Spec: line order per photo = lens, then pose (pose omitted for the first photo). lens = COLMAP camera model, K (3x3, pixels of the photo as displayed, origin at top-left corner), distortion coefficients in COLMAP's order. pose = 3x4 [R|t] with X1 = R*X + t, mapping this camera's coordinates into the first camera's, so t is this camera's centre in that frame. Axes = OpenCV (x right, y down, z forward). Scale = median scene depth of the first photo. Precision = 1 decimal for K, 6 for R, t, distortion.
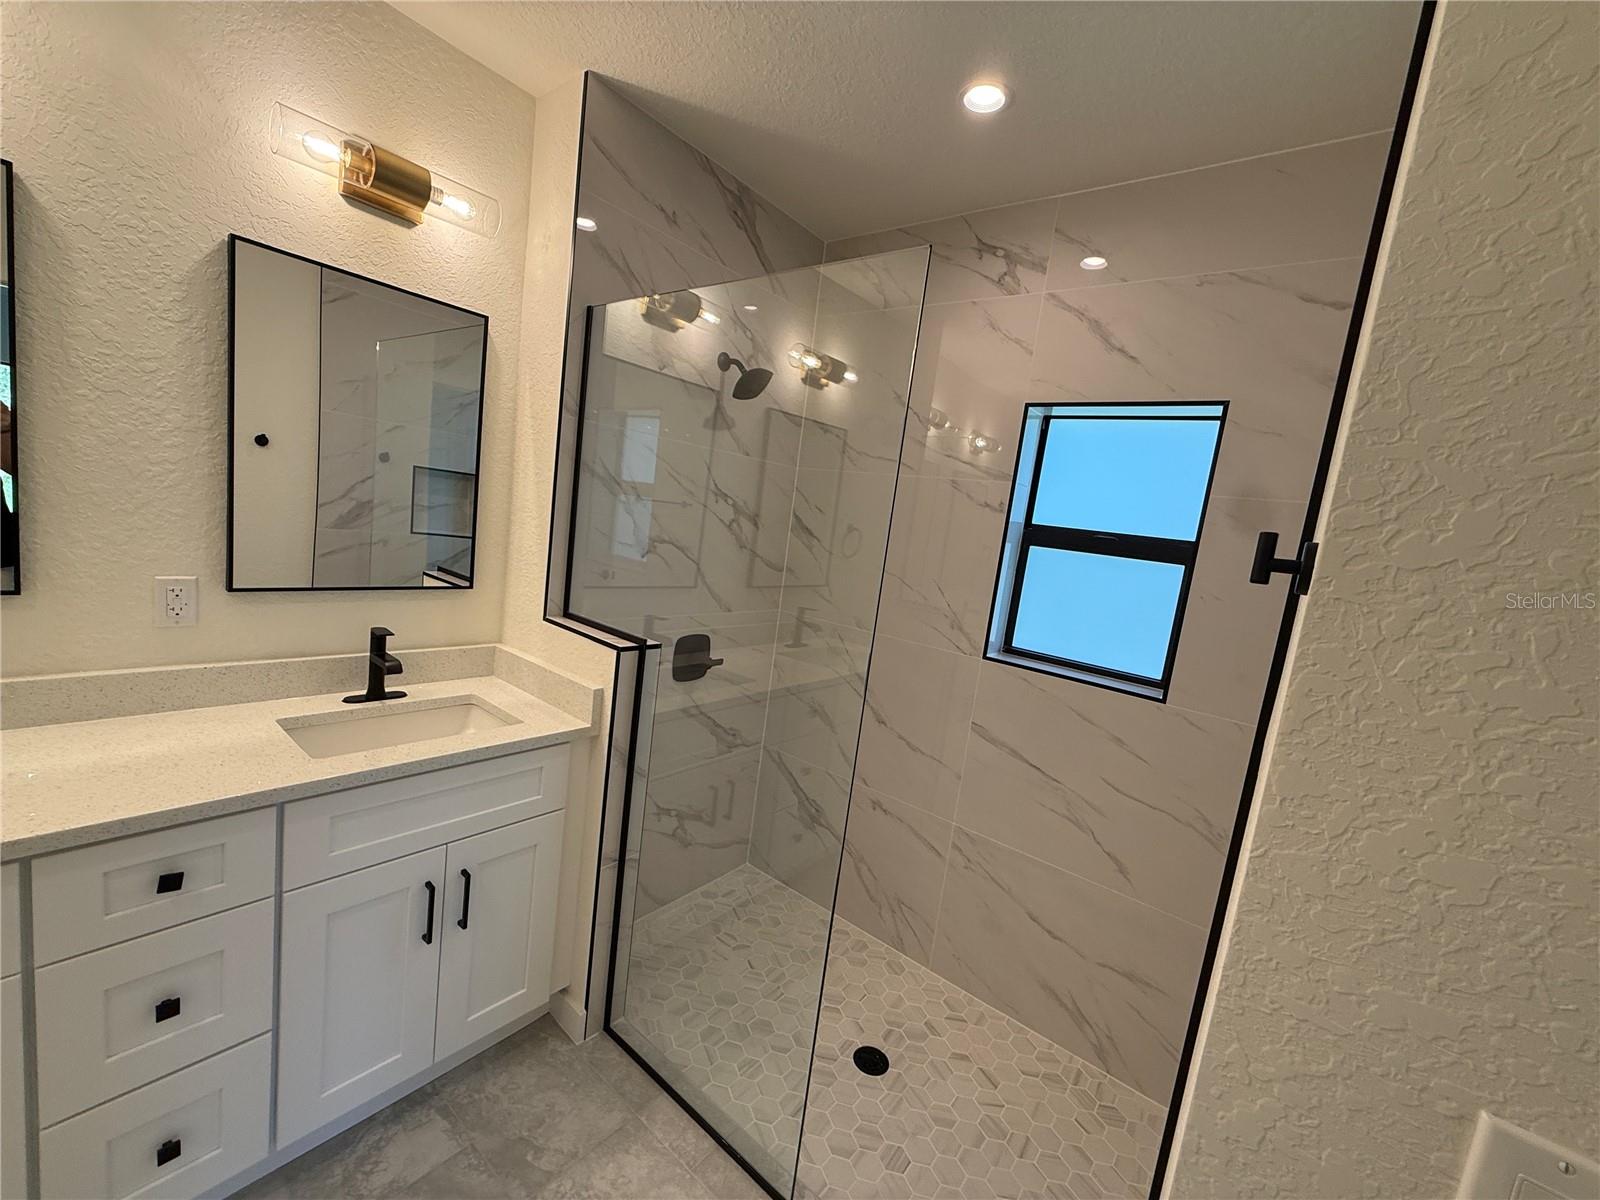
lens RADIAL K [[640.6, 0, 794.3], [0, 640.6, 600.3], [0, 0, 1]] dist [-0.002060, 0.000556]
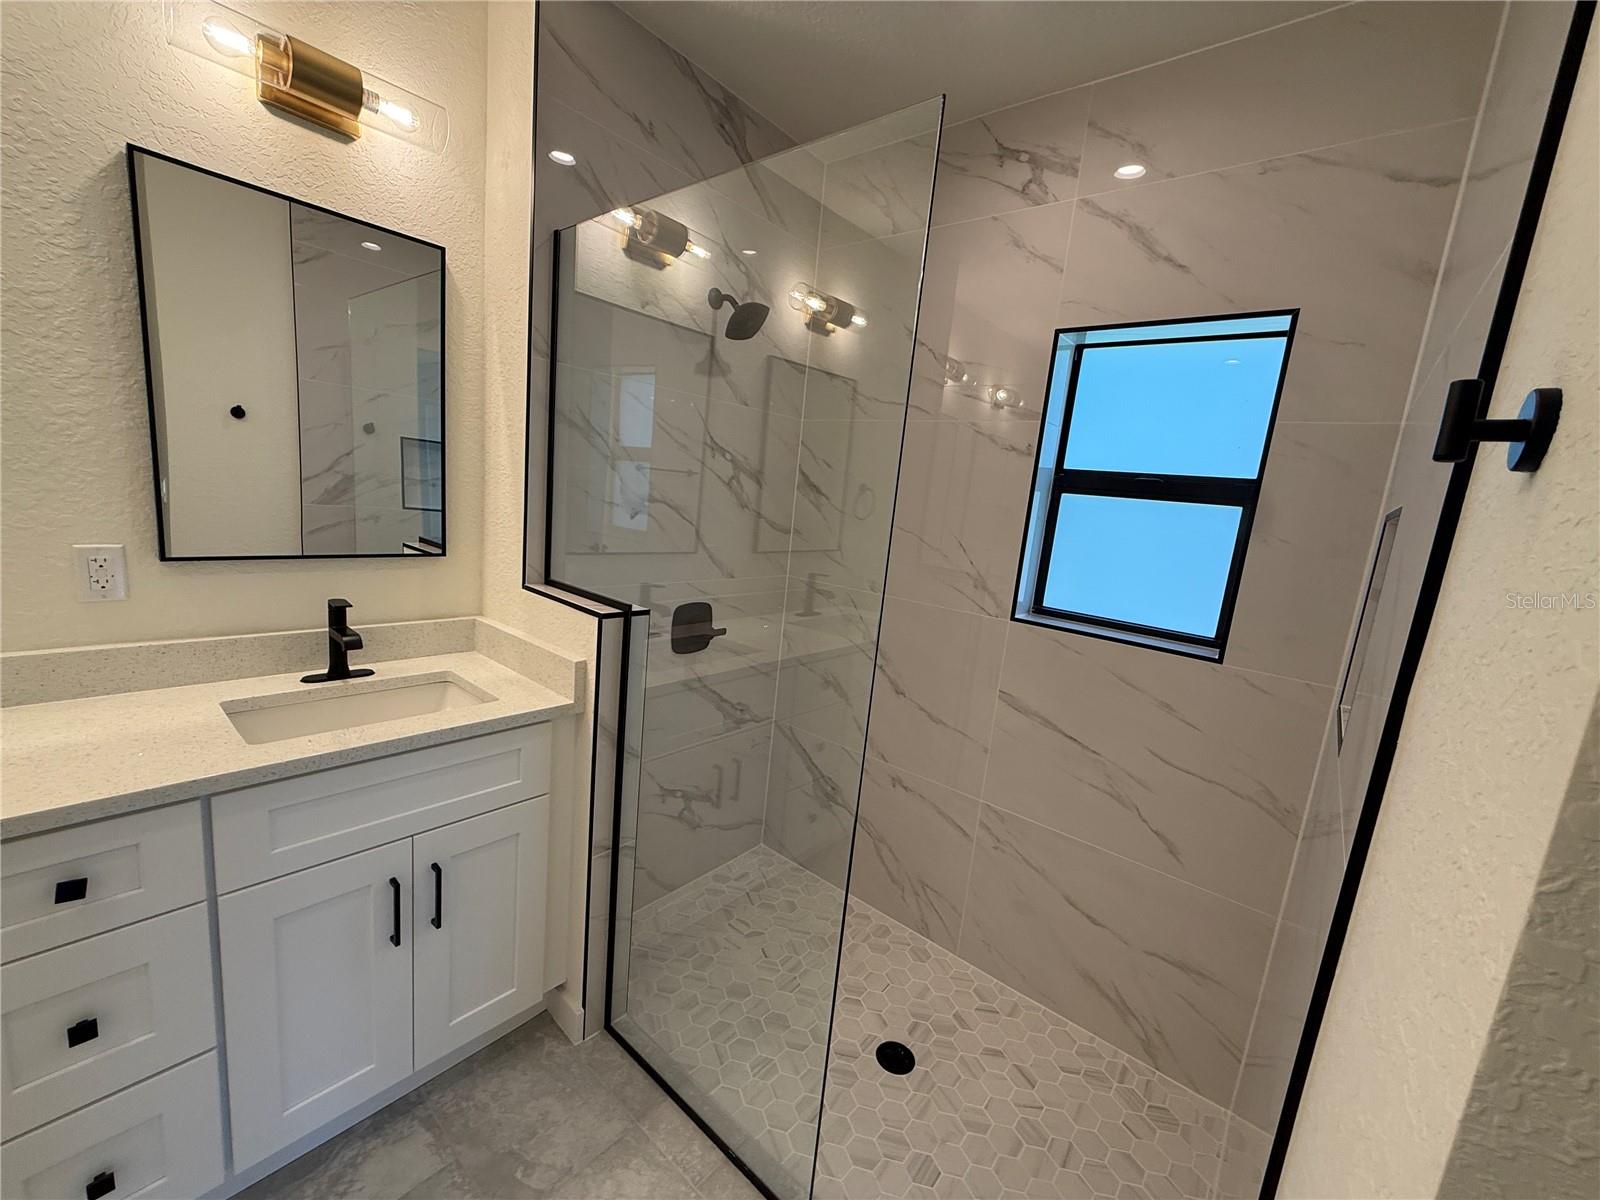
lens RADIAL K [[640.6, 0, 794.1], [0, 640.6, 600.7], [0, 0, 1]] dist [-0.002060, 0.000556]
pose [[0.999184, -0.025929, -0.030961, 0.021419], [0.027056, 0.998965, 0.036563, 0.027129], [0.029981, -0.037371, 0.998852, 0.108362]]
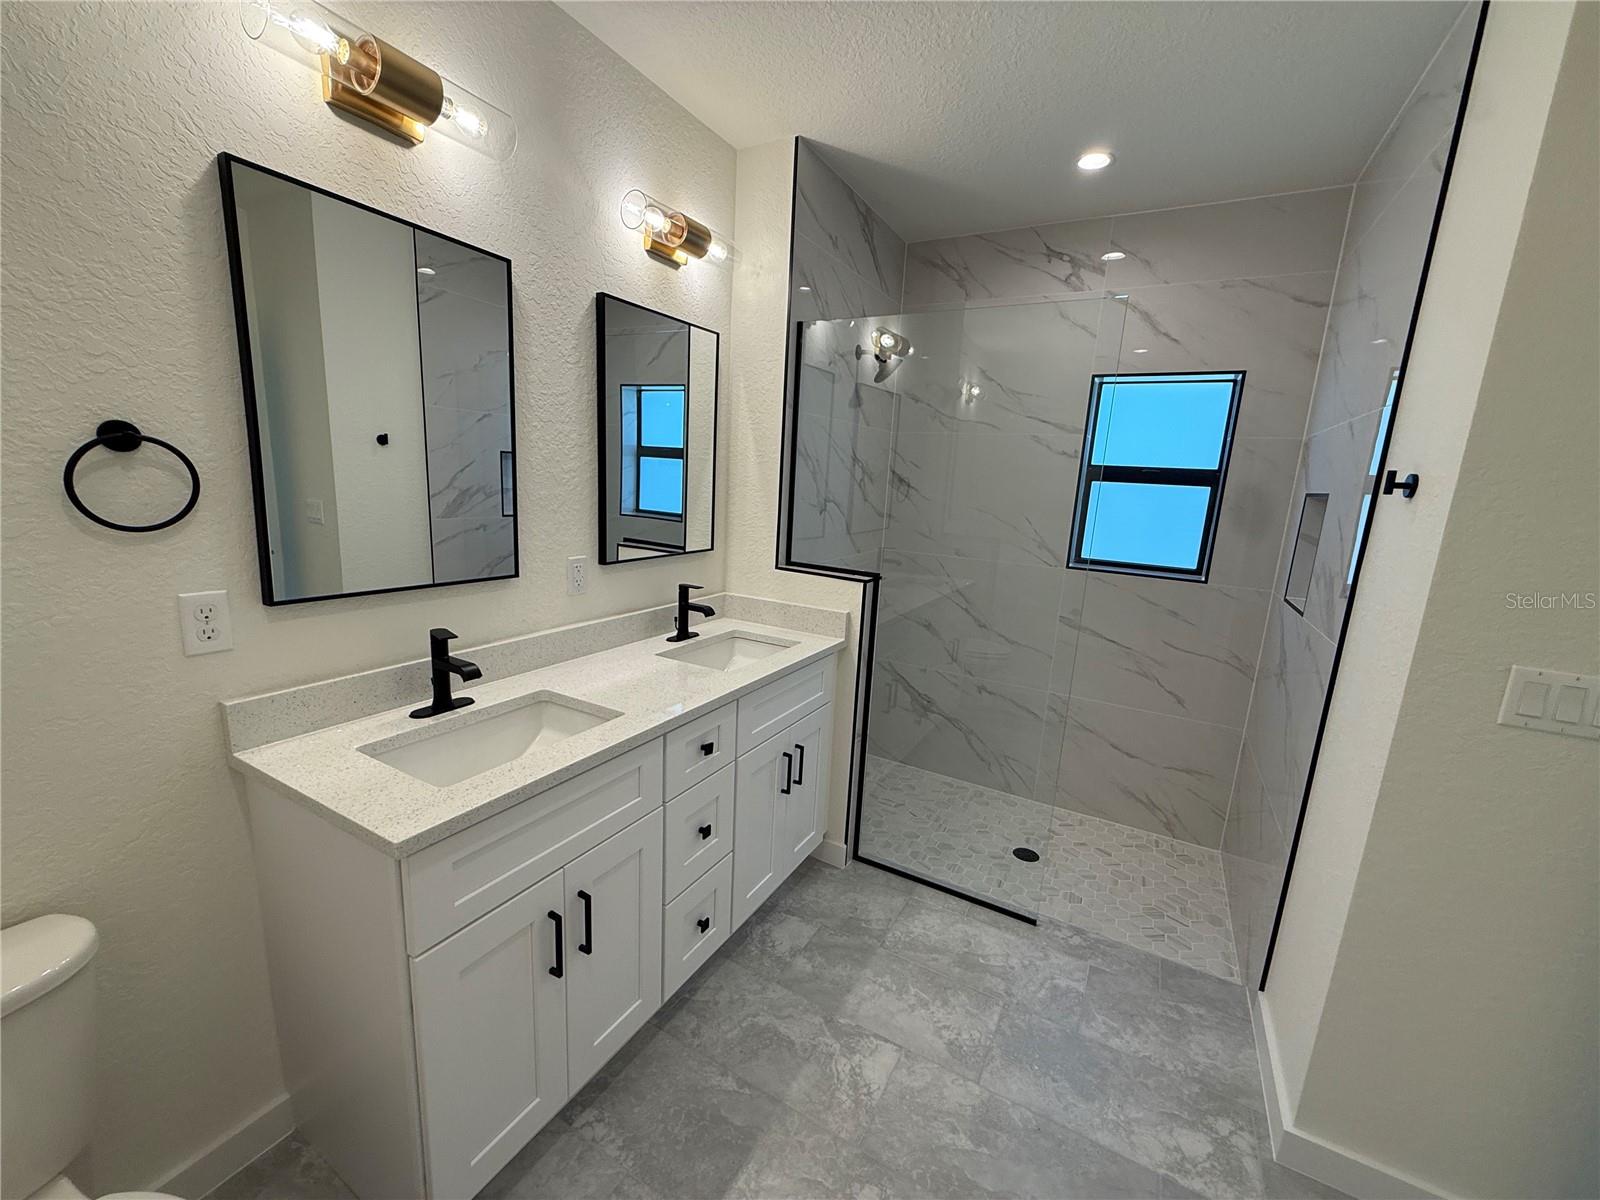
lens RADIAL K [[640.6, 0, 794.2], [0, 640.6, 601.9], [0, 0, 1]] dist [-0.002060, 0.000556]
pose [[0.984797, -0.105903, 0.137691, -0.564284], [0.094101, 0.991524, 0.089589, -0.016607], [-0.146012, -0.075270, 0.986415, -0.311098]]
